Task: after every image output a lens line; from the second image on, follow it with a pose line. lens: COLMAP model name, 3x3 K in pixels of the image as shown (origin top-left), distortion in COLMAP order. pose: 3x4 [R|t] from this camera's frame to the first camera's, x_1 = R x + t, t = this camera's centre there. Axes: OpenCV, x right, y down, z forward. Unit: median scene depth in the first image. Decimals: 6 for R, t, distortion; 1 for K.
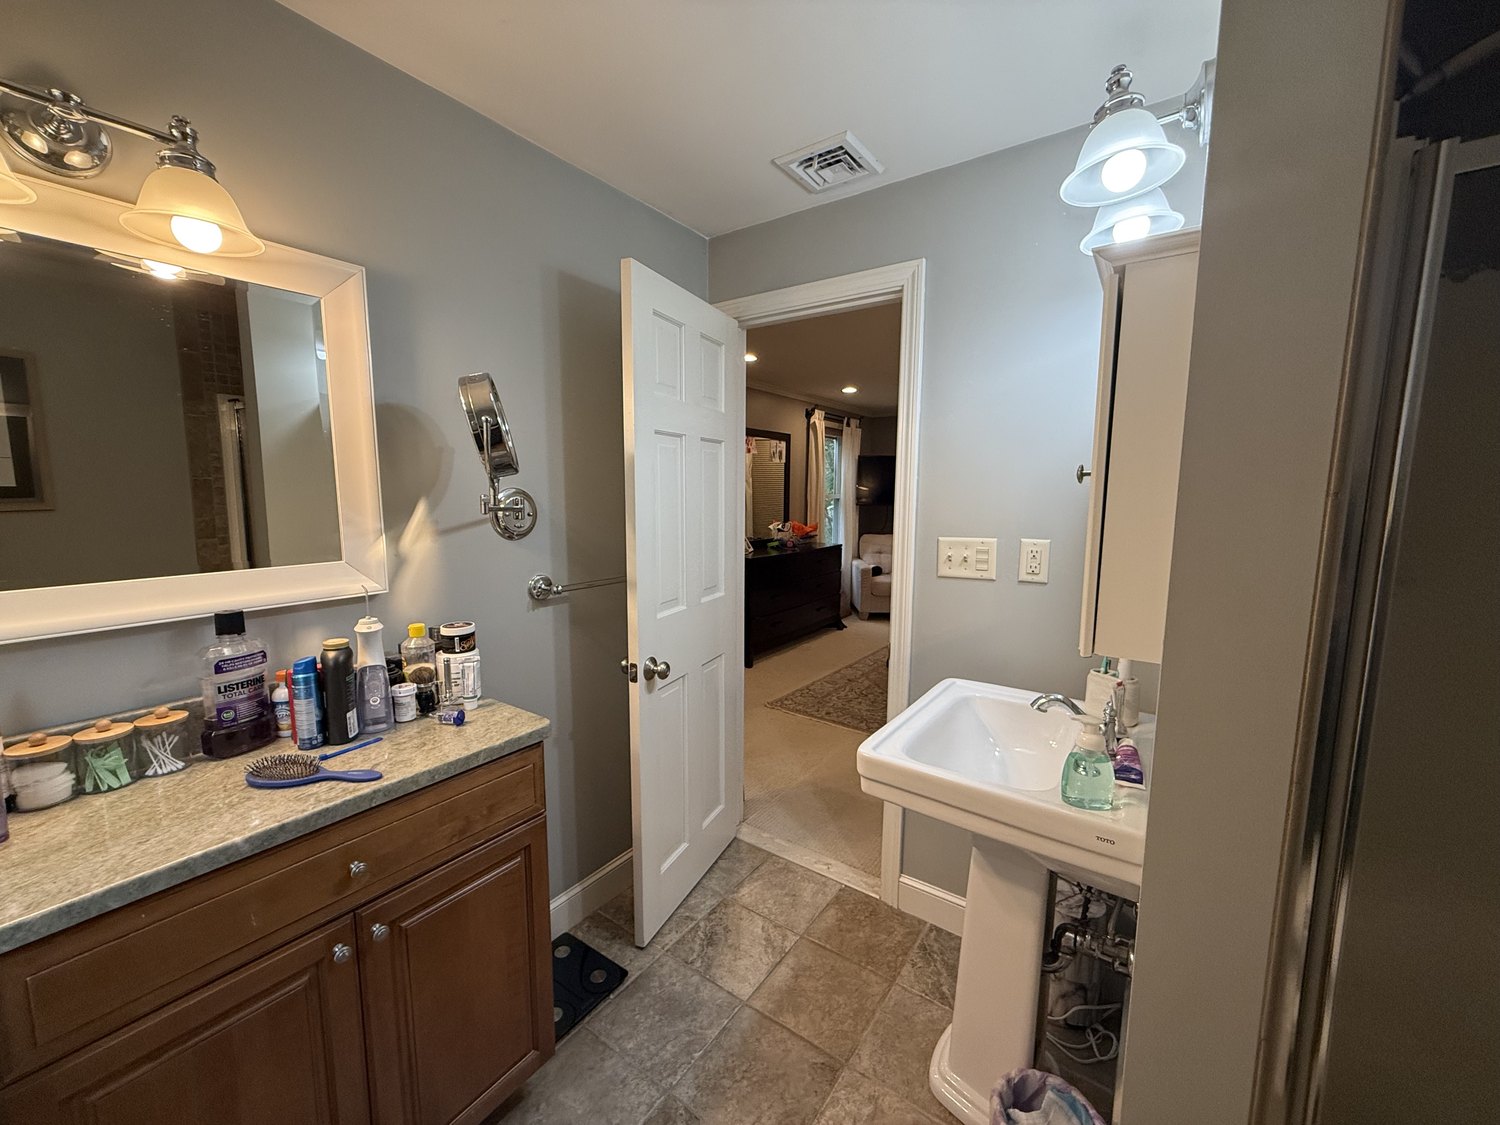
lens RADIAL K [[598.4, 0, 746.4], [0, 598.4, 565.0], [0, 0, 1]] dist [0.003028, -0.000079]
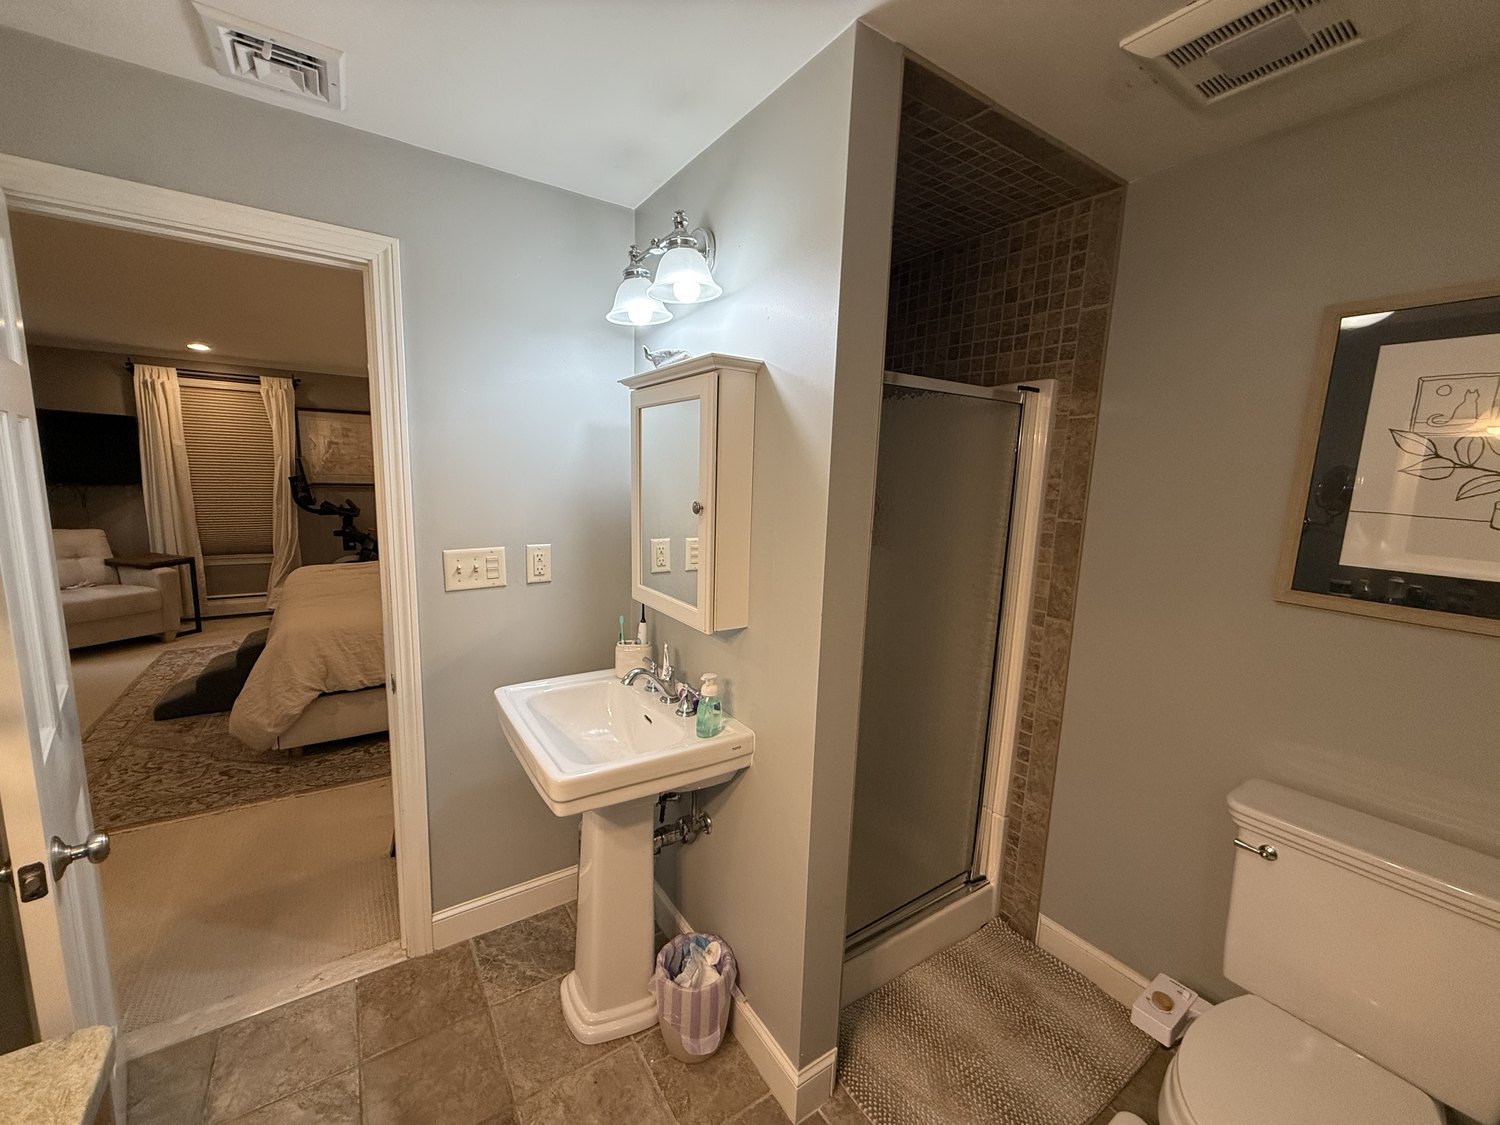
lens RADIAL K [[598.4, 0, 746.4], [0, 598.4, 563.1], [0, 0, 1]] dist [0.003028, -0.000079]
pose [[0.349760, -0.133862, 0.927226, -0.393715], [0.081452, 0.990336, 0.112248, -0.094256], [-0.933292, 0.036264, 0.357284, 0.216495]]
